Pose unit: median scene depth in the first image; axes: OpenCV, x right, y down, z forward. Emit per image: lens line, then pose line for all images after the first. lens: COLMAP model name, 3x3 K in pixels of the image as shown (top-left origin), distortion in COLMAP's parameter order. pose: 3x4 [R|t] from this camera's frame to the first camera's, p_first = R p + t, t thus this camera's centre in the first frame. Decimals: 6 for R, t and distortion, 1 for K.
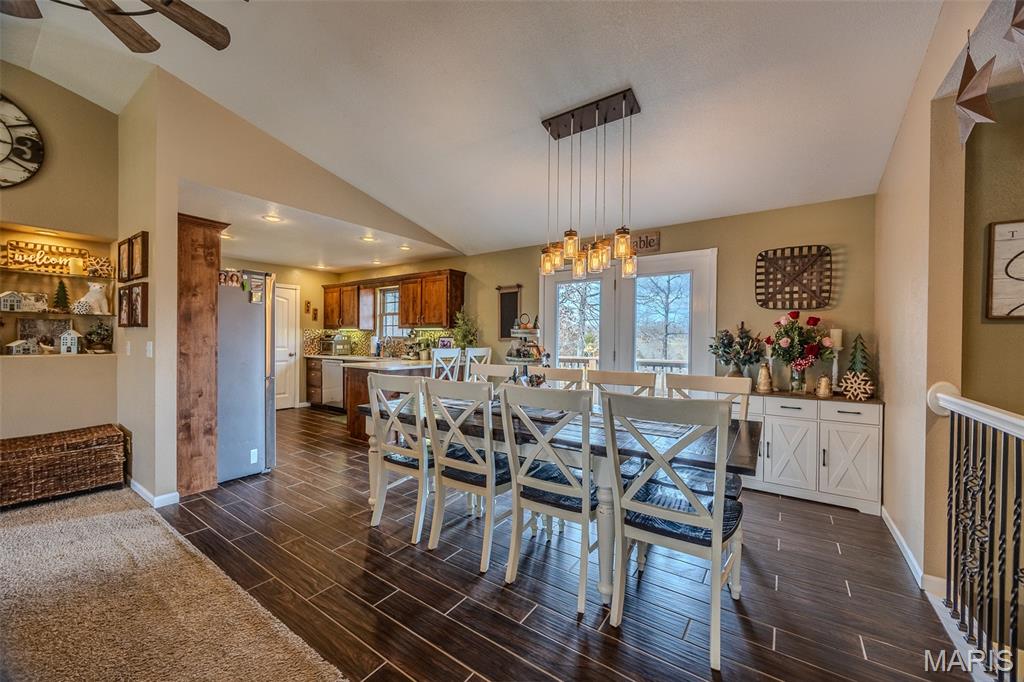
lens RADIAL K [[391.4, 0, 514.8], [0, 391.4, 341.9], [0, 0, 1]] dist [-0.001508, -0.000516]
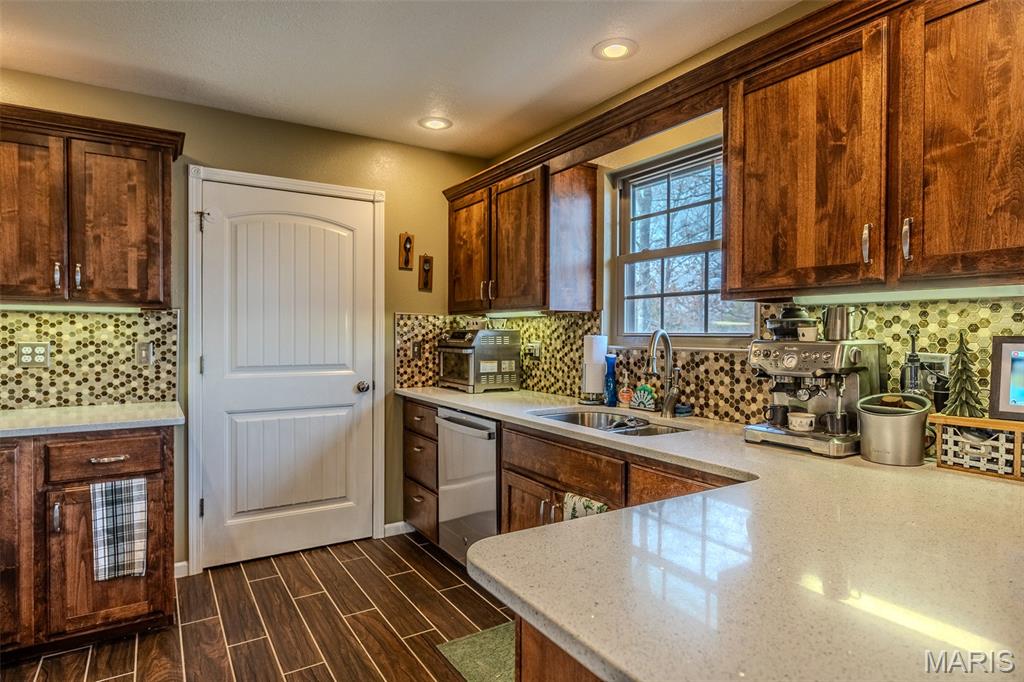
lens RADIAL K [[565.8, 0, 512.0], [0, 565.8, 341.0], [0, 0, 1]] dist [-0.005590, -0.000332]
pose [[0.923136, -0.001264, -0.384471, -0.486840], [0.002103, 0.999996, 0.001763, -0.019470], [0.384467, -0.002436, 0.923136, 1.121812]]
